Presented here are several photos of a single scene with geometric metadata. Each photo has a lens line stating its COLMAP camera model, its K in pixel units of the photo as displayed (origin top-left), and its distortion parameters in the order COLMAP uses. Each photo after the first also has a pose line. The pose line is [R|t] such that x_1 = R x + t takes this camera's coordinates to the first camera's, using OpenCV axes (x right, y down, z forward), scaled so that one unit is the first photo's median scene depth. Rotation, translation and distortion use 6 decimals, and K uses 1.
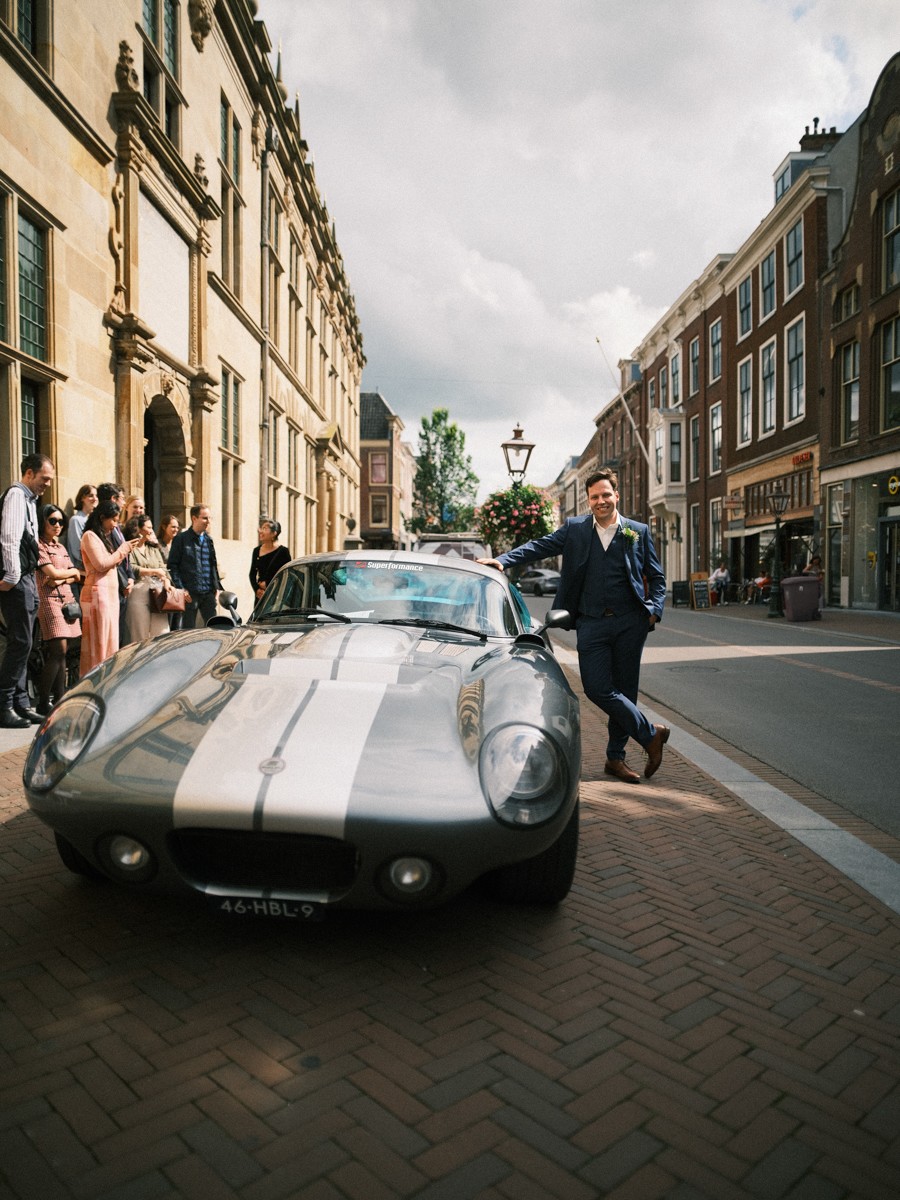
lens RADIAL K [[854.2, 0, 442.5], [0, 854.2, 599.7], [0, 0, 1]] dist [-0.023462, 0.023657]
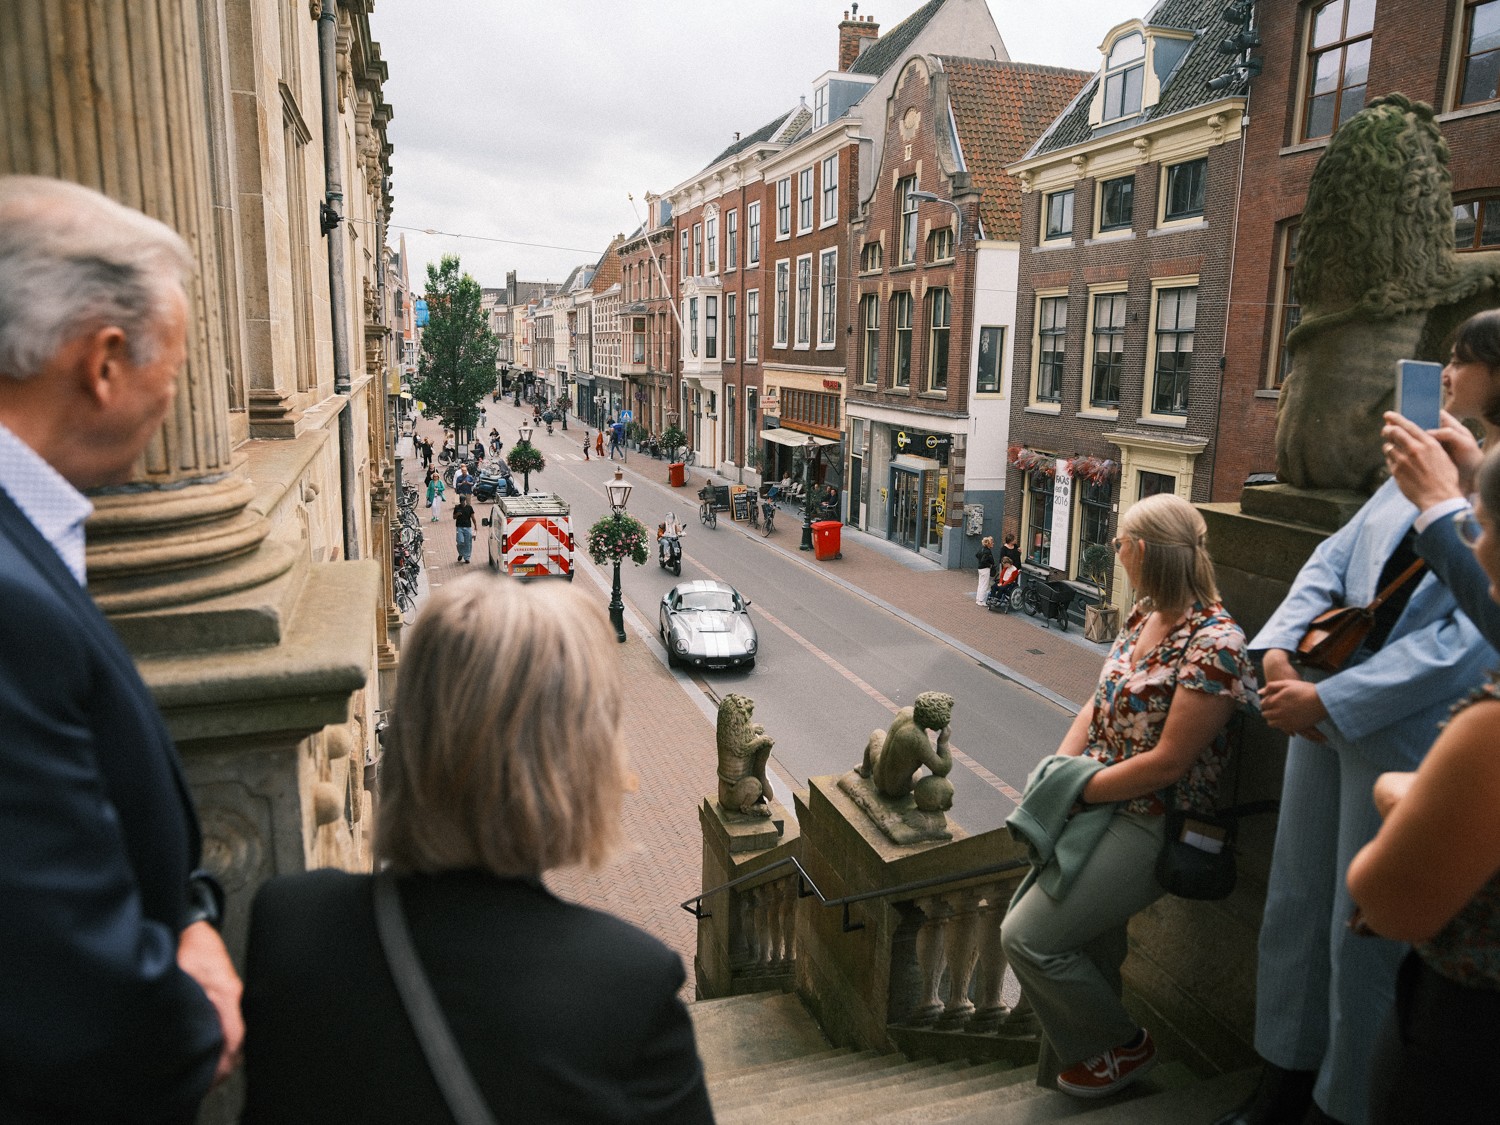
lens RADIAL K [[1076.7, 0, 740.6], [0, 1076.7, 563.8], [0, 0, 1]] dist [-0.020967, 0.011066]
pose [[0.951477, -0.039494, 0.305175, -0.127784], [-0.010513, 0.986979, 0.160506, -0.177790], [-0.307541, -0.155926, 0.938672, -0.317874]]
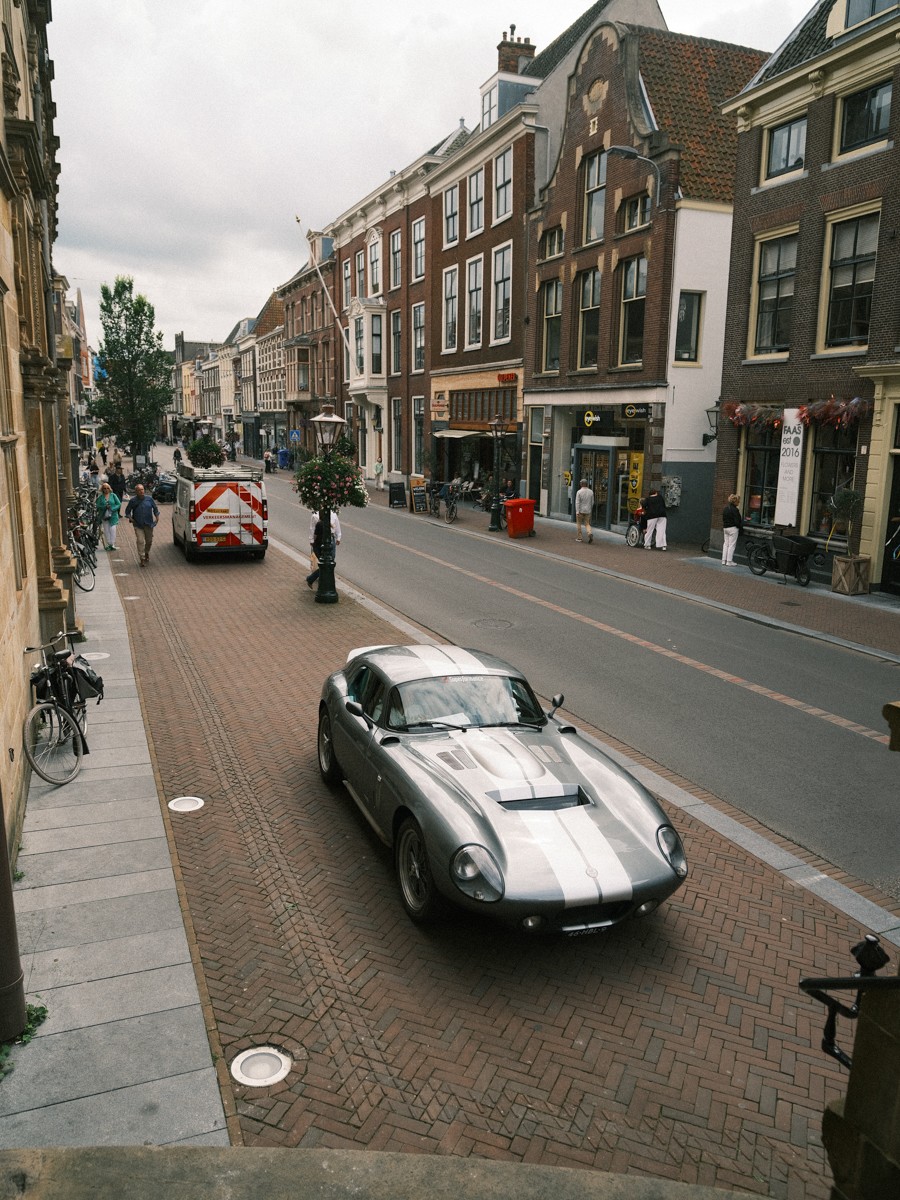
lens RADIAL K [[882.7, 0, 450.7], [0, 882.7, 609.7], [0, 0, 1]] dist [-0.031580, 0.030636]
pose [[0.921032, -0.065499, 0.383939, -0.120290], [-0.003267, 0.984425, 0.175776, -0.077373], [-0.389472, -0.163150, 0.906473, -0.072838]]
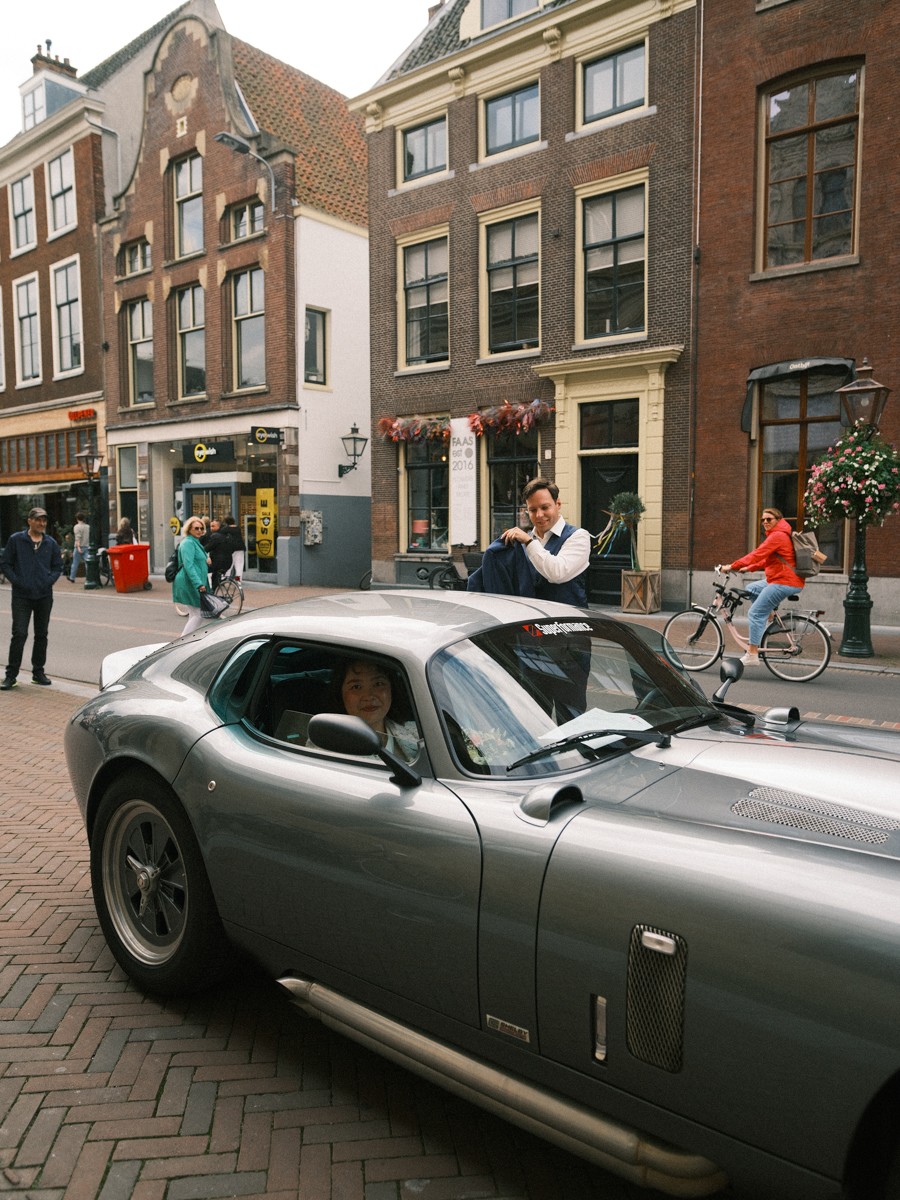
lens RADIAL K [[861.4, 0, 450.0], [0, 861.4, 600.0], [0, 0, 1]] dist [-0.020967, 0.011066]
pose [[0.603289, -0.070455, 0.794405, -0.106281], [0.027858, 0.997344, 0.067297, -0.017424], [-0.797036, -0.018469, 0.603649, 0.119366]]
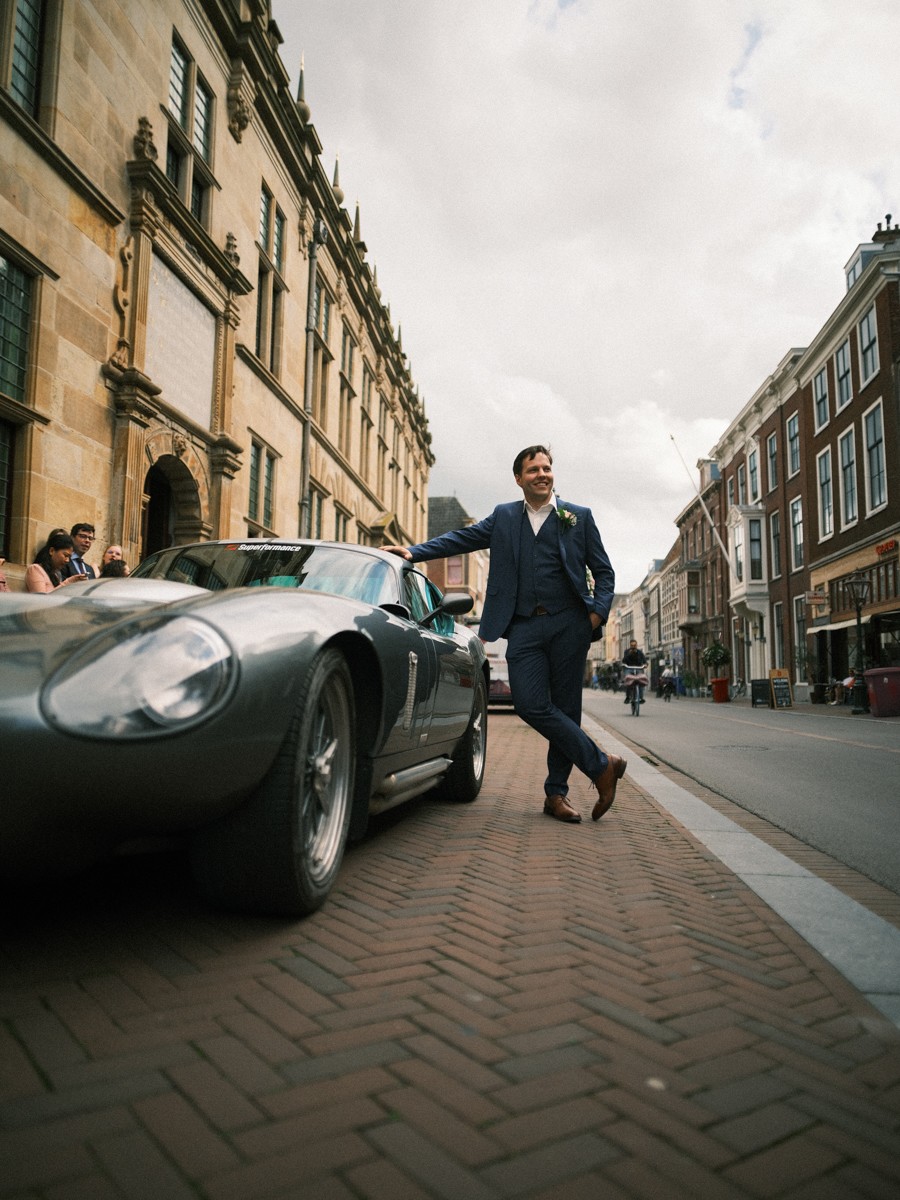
lens RADIAL K [[854.2, 0, 442.5], [0, 854.2, 599.7], [0, 0, 1]] dist [-0.023462, 0.023657]
pose [[0.994587, 0.001928, -0.103890, 0.035415], [-0.015155, 0.991828, -0.126679, 0.019225], [0.102797, 0.127568, 0.986488, 0.033001]]
